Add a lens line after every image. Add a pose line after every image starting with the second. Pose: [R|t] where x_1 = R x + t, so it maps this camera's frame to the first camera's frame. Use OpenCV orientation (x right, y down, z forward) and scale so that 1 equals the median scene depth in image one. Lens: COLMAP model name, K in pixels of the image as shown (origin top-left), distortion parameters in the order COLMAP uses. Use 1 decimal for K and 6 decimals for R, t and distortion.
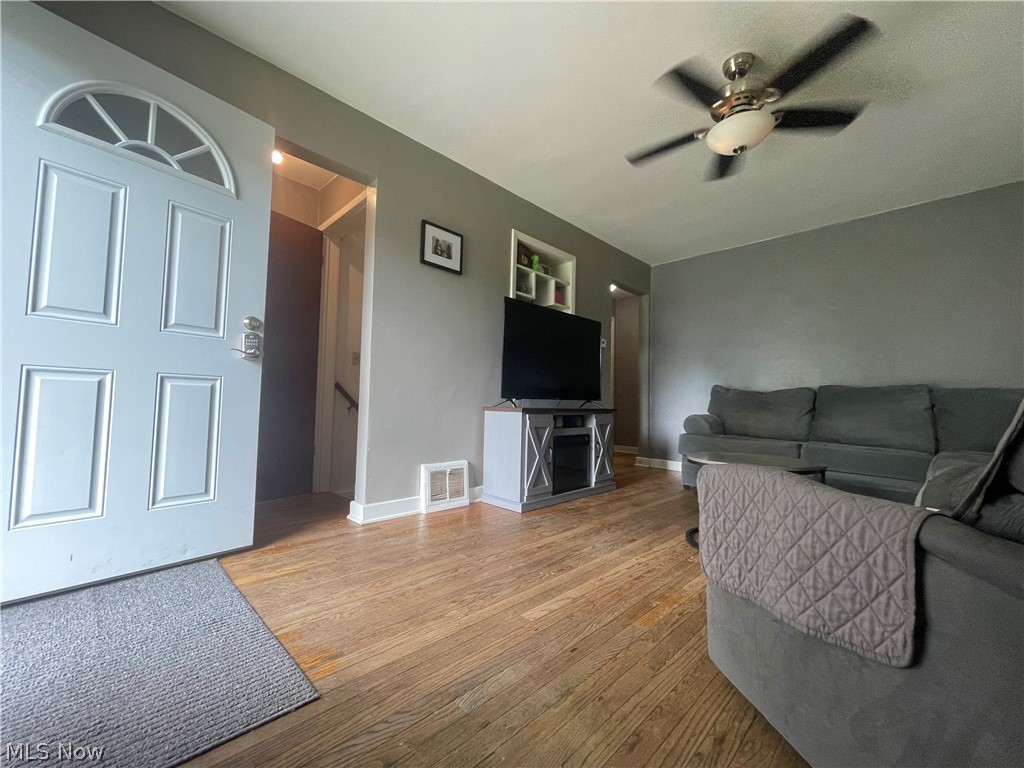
lens RADIAL K [[415.7, 0, 505.4], [0, 415.7, 378.6], [0, 0, 1]] dist [-0.000989, 0.000725]
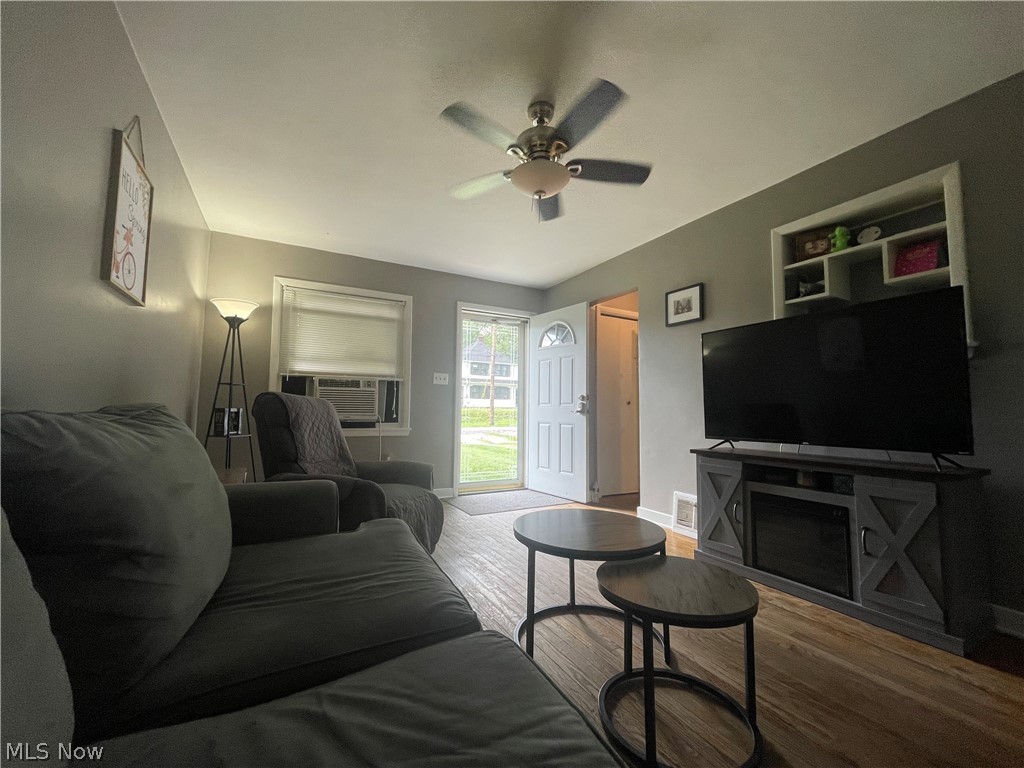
lens RADIAL K [[415.7, 0, 508.1], [0, 415.7, 389.0], [0, 0, 1]] dist [-0.000989, 0.000725]
pose [[-0.290432, -0.086251, -0.953000, 1.477848], [0.026518, 0.994821, -0.098118, 0.021482], [0.956528, -0.053769, -0.286641, 1.182334]]
